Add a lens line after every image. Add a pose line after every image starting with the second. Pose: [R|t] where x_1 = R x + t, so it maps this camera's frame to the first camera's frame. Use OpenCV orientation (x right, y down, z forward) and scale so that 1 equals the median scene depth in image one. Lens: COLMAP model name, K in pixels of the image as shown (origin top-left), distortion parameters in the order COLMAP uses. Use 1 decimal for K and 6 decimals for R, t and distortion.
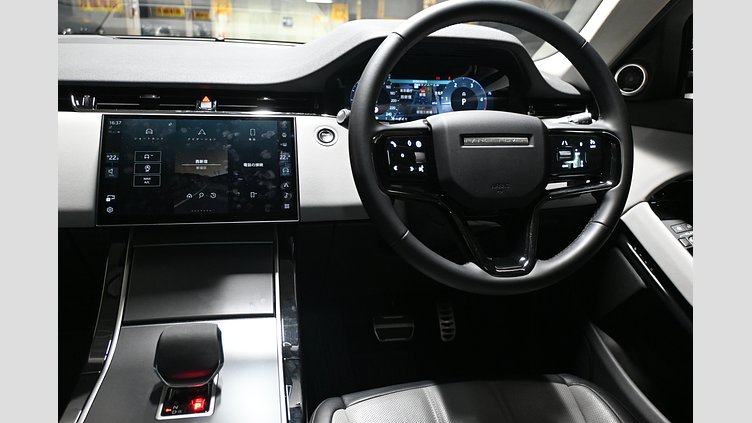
lens RADIAL K [[545.7, 0, 375.1], [0, 545.7, 210.7], [0, 0, 1]] dist [0.001072, -0.003101]
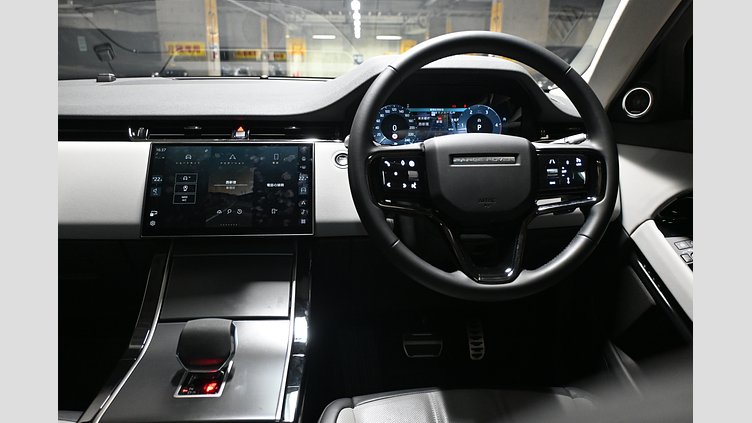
lens RADIAL K [[545.7, 0, 376.3], [0, 545.7, 210.3], [0, 0, 1]] dist [0.001072, -0.003101]
pose [[0.991541, -0.001335, -0.129784, 0.130418], [-0.006476, 0.998193, -0.059743, 0.034288], [0.129629, 0.060079, 0.989741, -0.091435]]
